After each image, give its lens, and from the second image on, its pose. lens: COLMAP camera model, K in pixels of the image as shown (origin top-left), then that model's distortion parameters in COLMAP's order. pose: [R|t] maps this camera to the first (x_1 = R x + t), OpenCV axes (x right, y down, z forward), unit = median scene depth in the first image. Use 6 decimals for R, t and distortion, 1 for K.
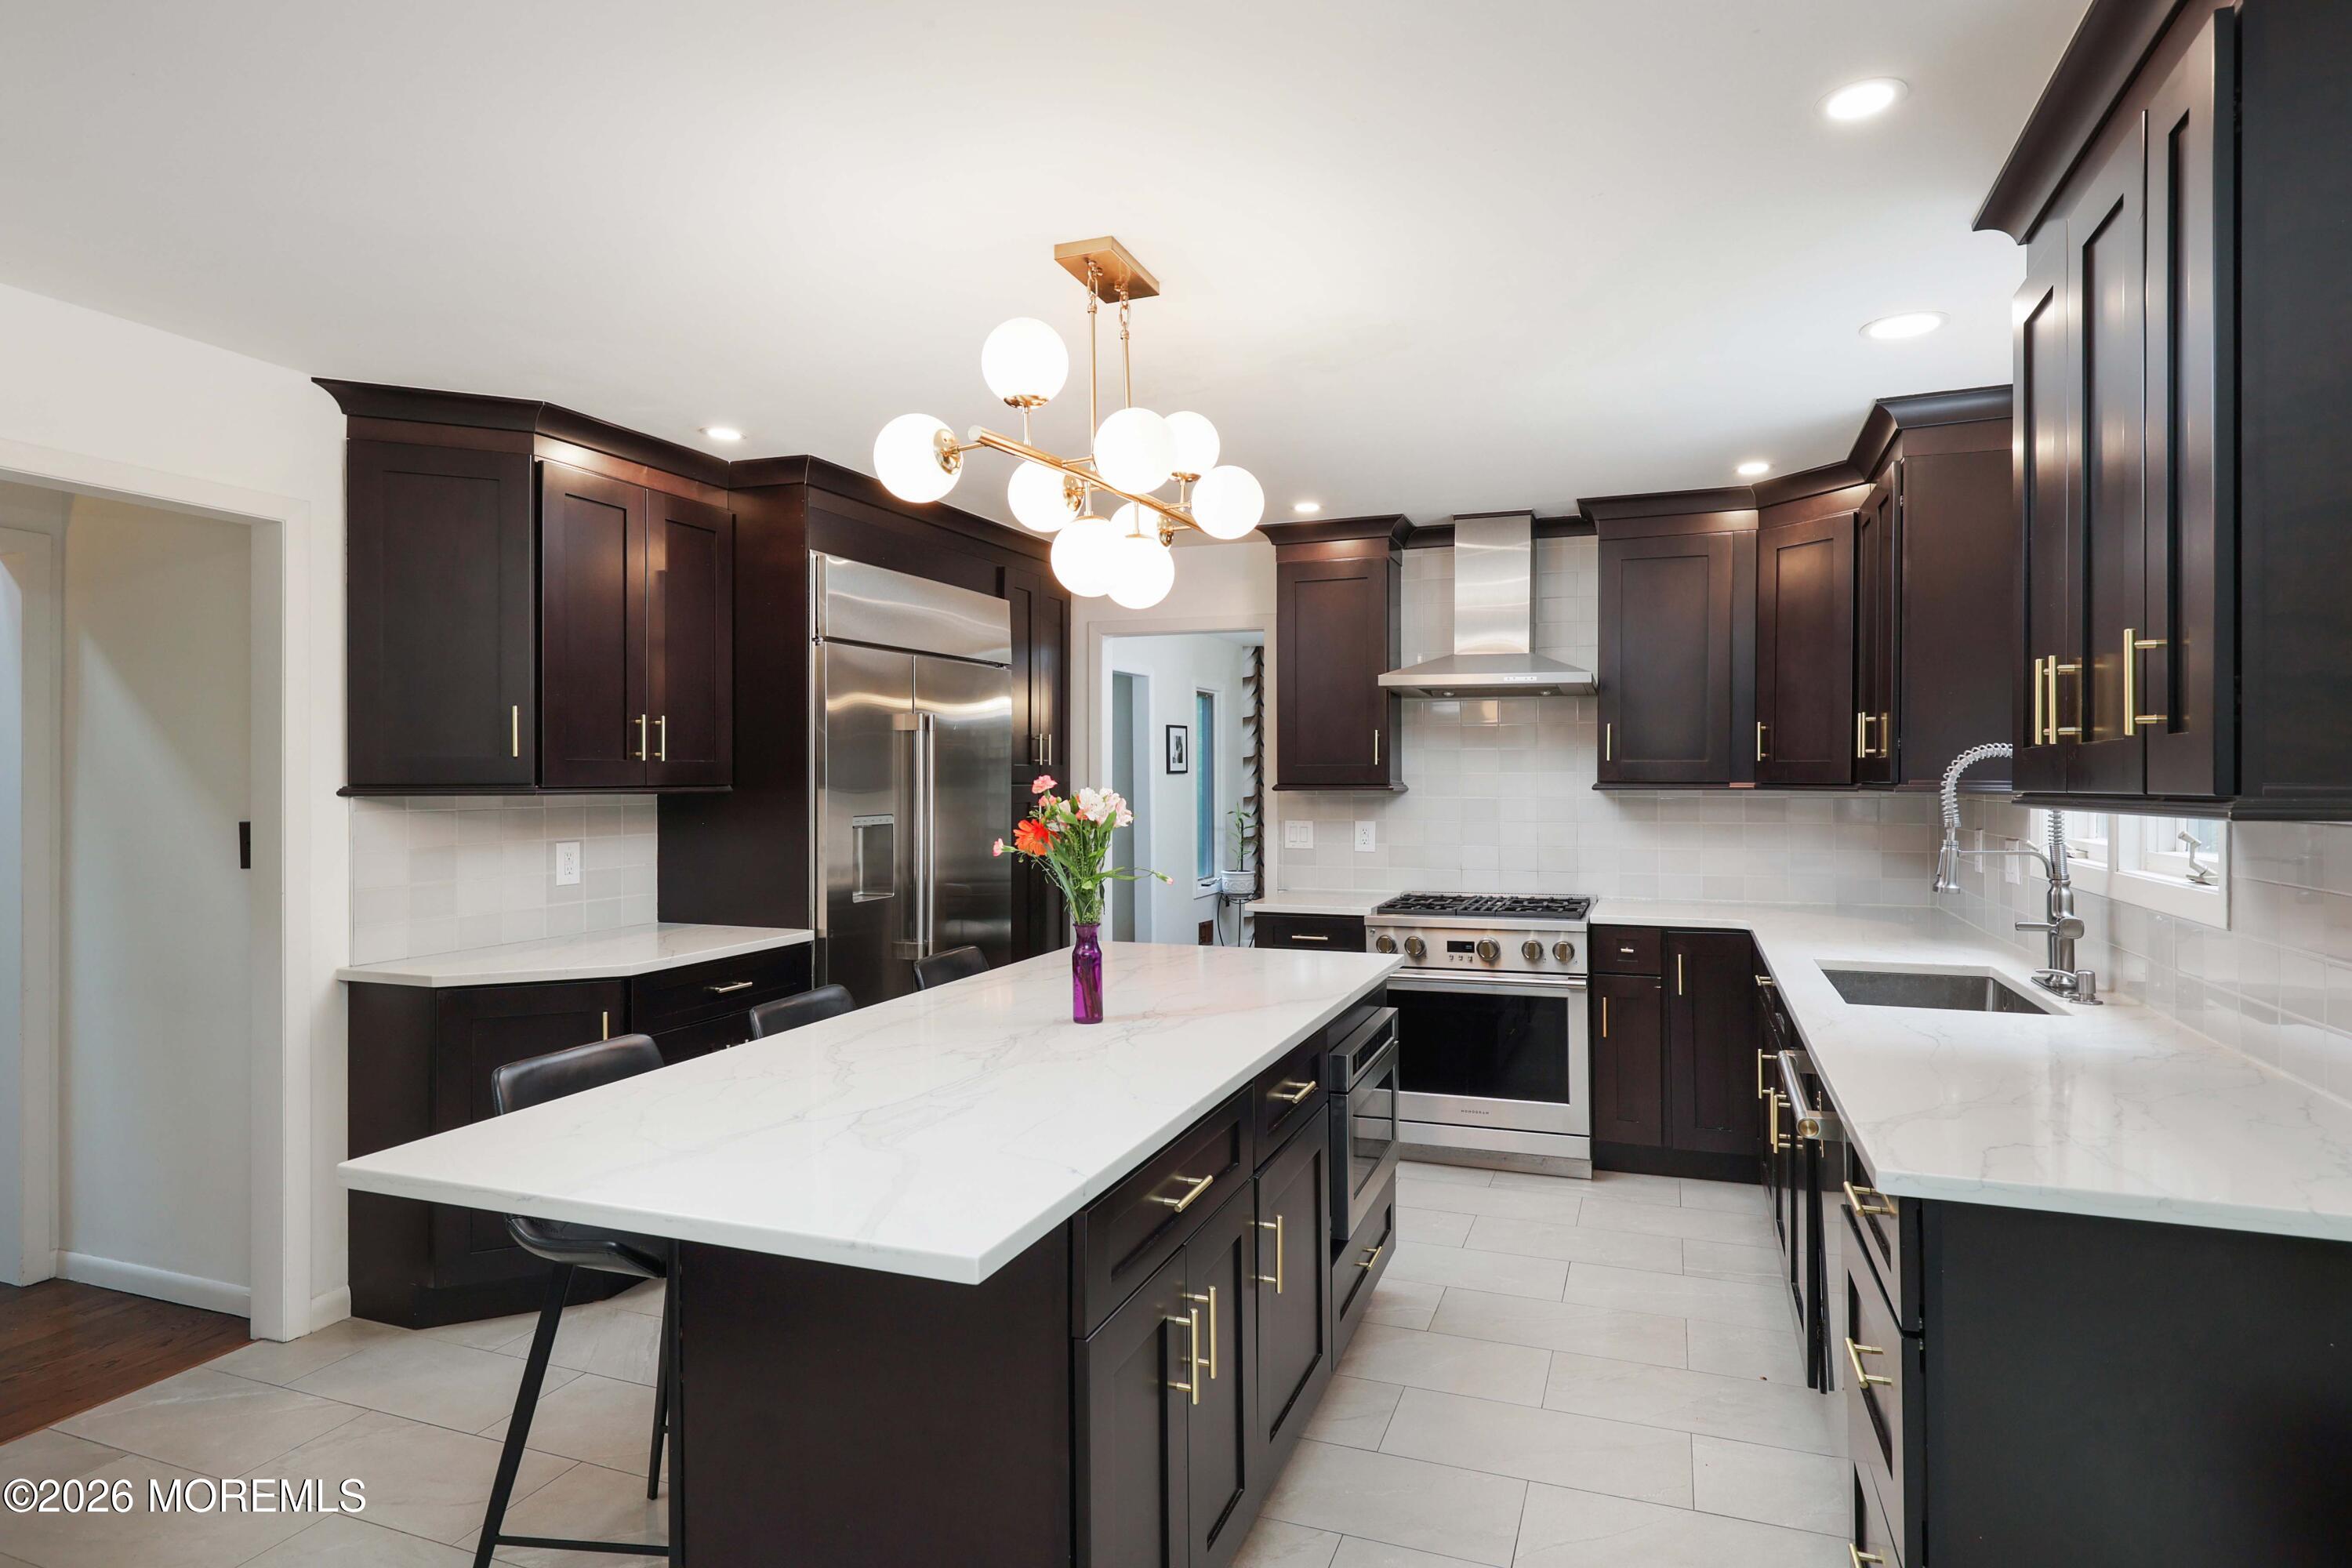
lens RADIAL K [[1305.9, 0, 1100.9], [0, 1305.9, 781.2], [0, 0, 1]] dist [0.000786, 0.001563]
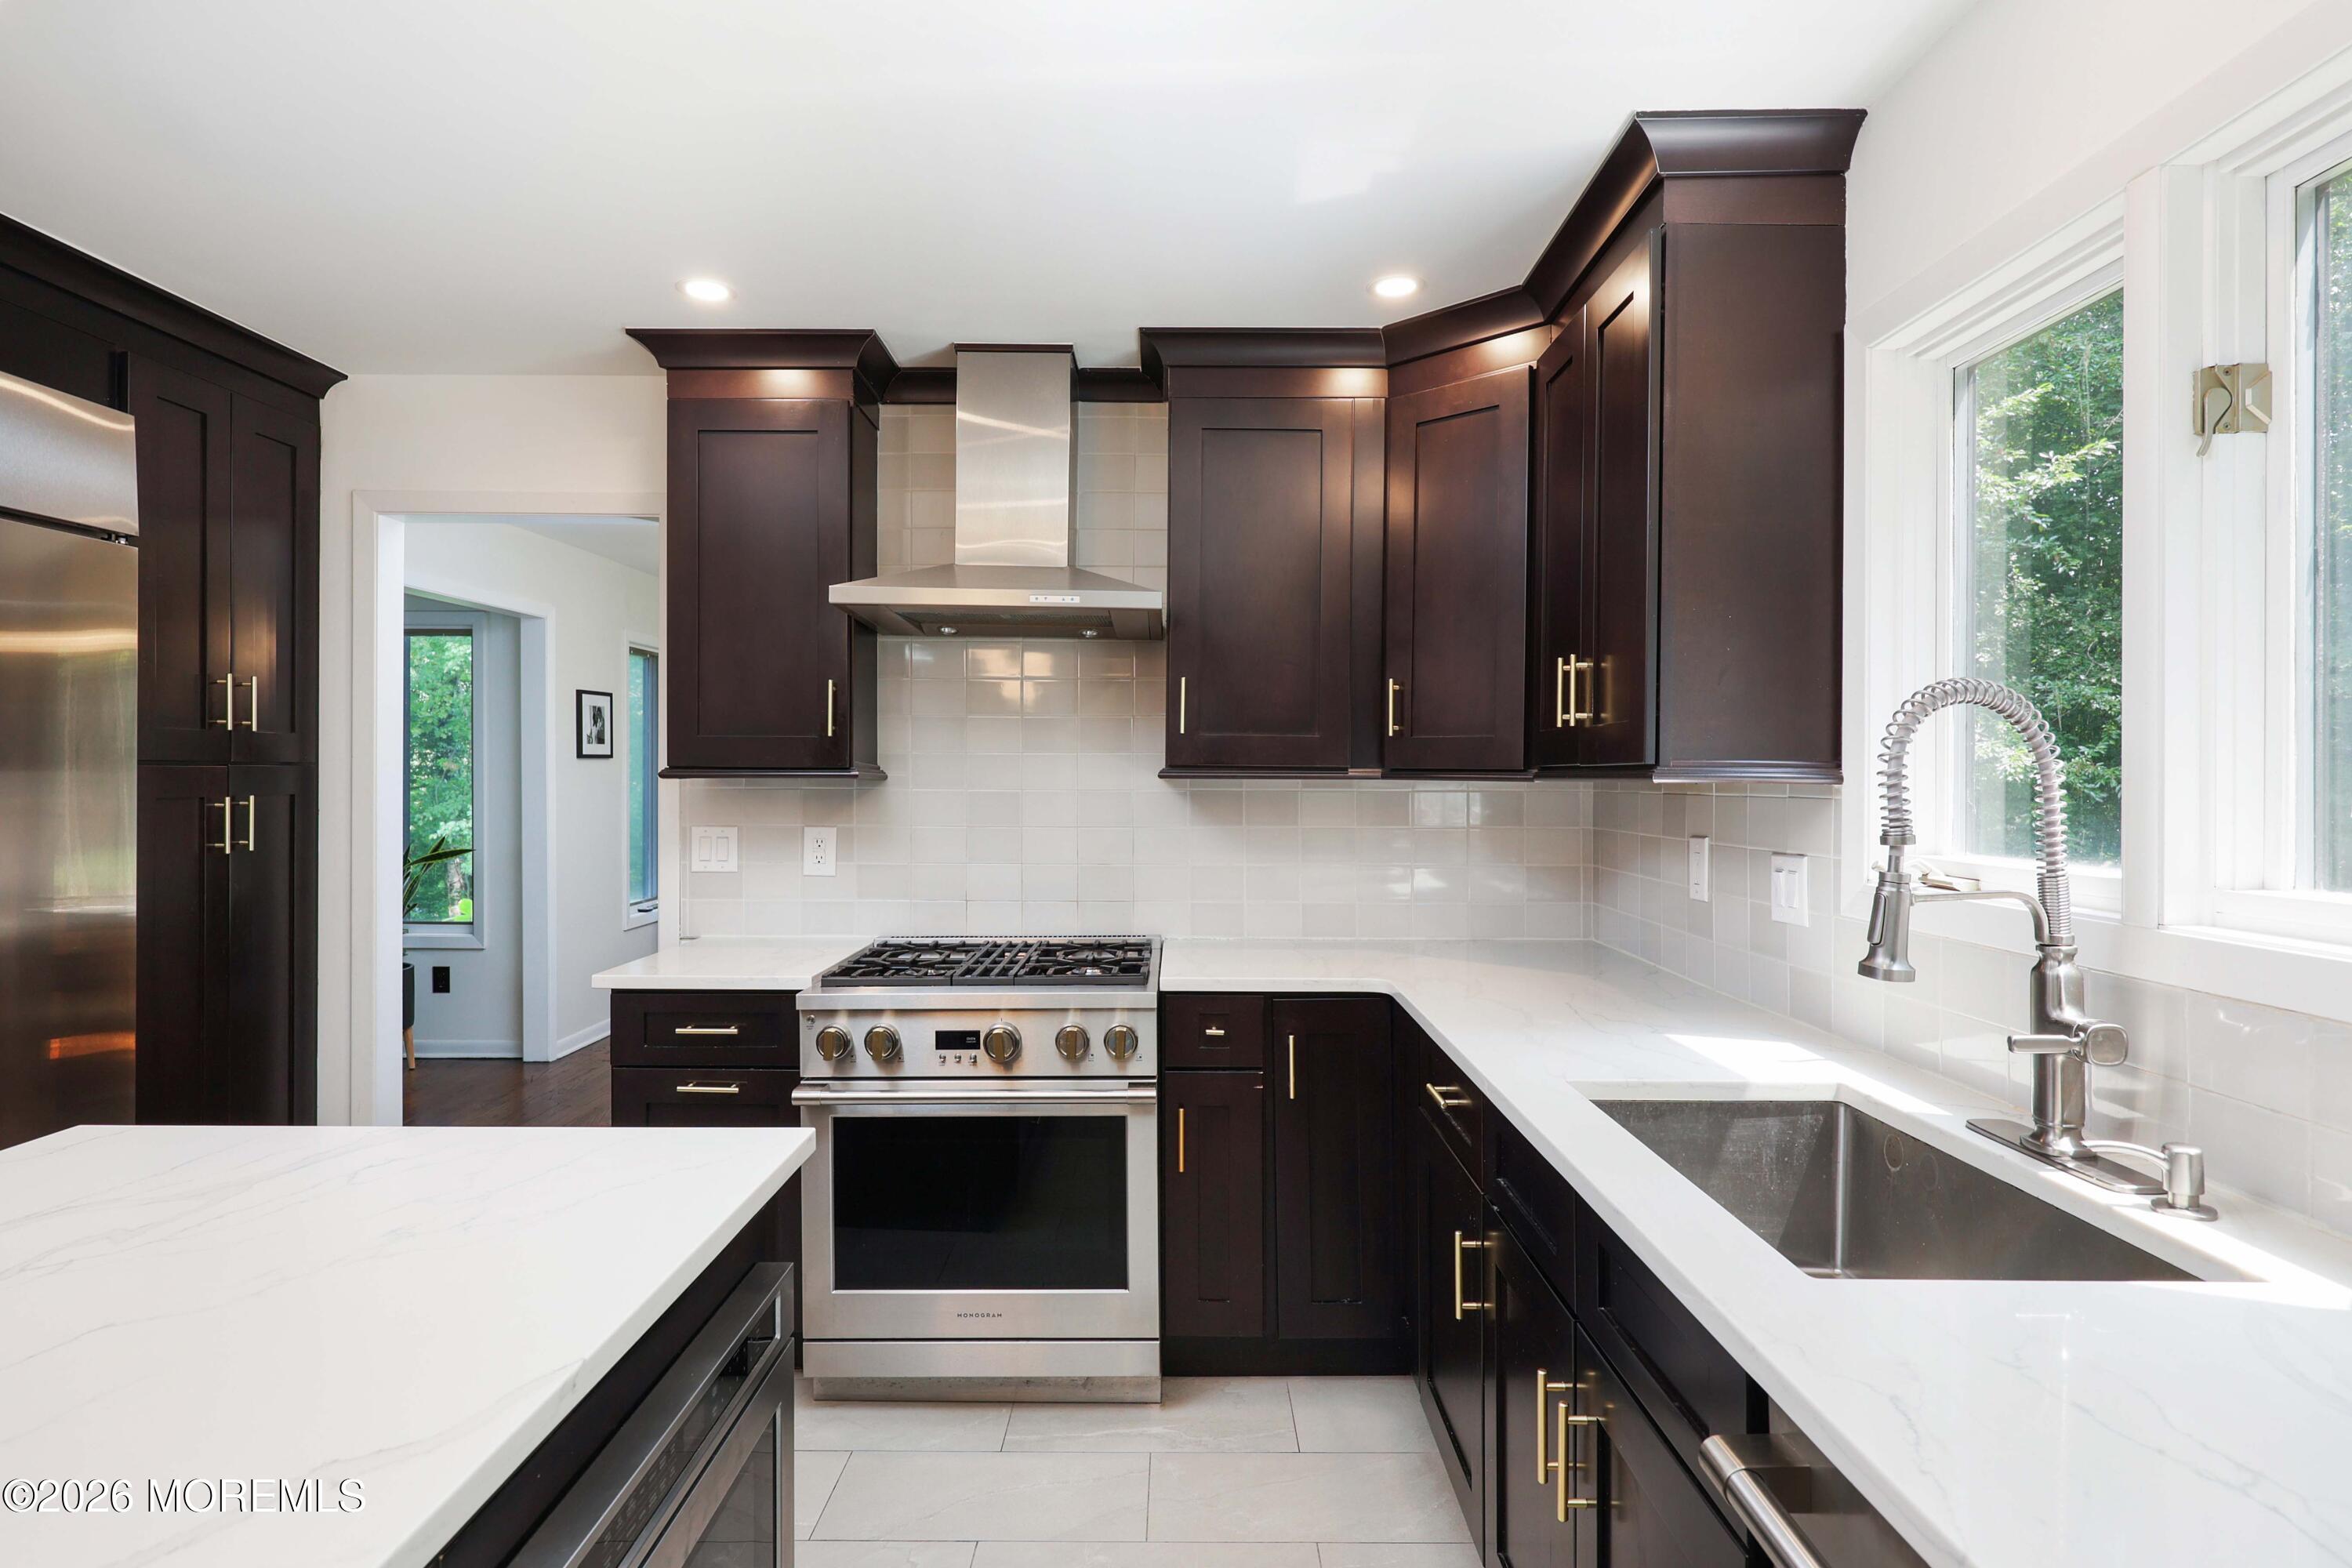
lens RADIAL K [[1339.4, 0, 1150.2], [0, 1339.4, 778.7], [0, 0, 1]] dist [-0.002206, -0.001208]
pose [[0.926307, 0.004350, 0.376745, 0.136614], [-0.004806, 0.999988, 0.000269, 0.007751], [-0.376740, -0.002060, 0.926317, 0.434926]]
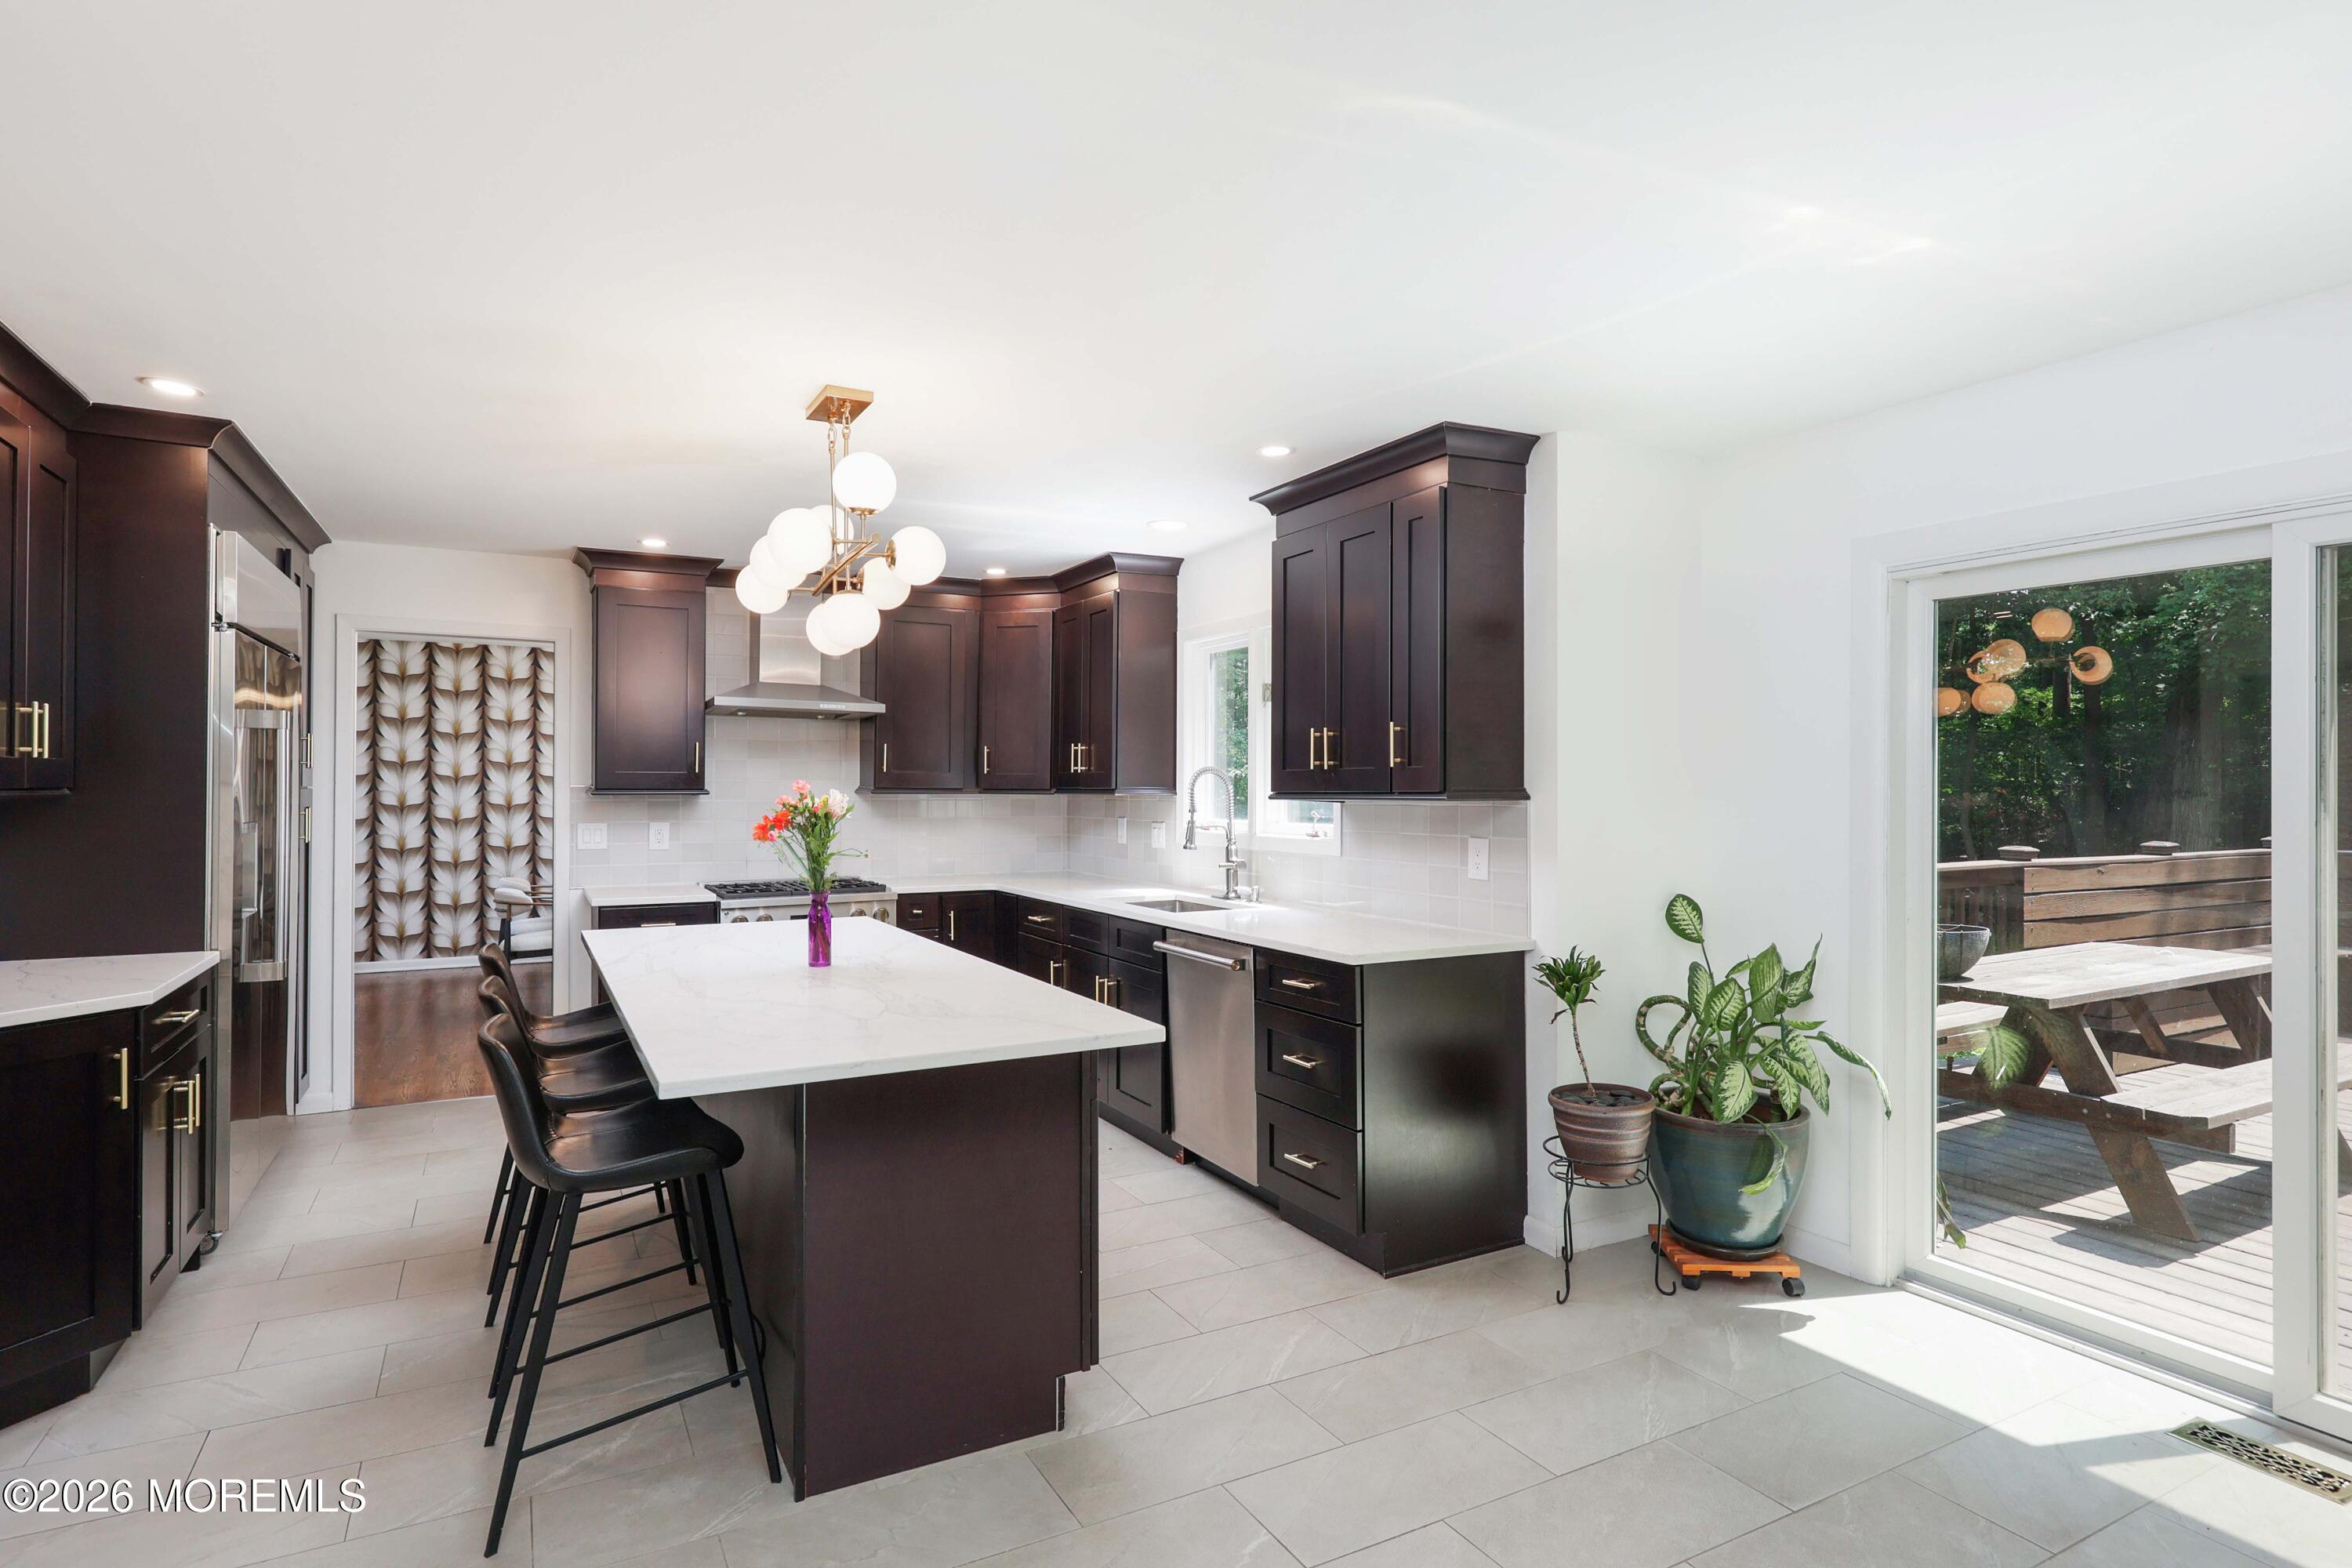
lens RADIAL K [[1305.9, 0, 1211.6], [0, 1305.9, 793.7], [0, 0, 1]] dist [0.000786, 0.001563]
pose [[0.620751, -0.001081, 0.784007, -0.493671], [-0.001514, 0.999996, 0.002577, 0.003252], [-0.784006, -0.002787, 0.620747, -0.084024]]
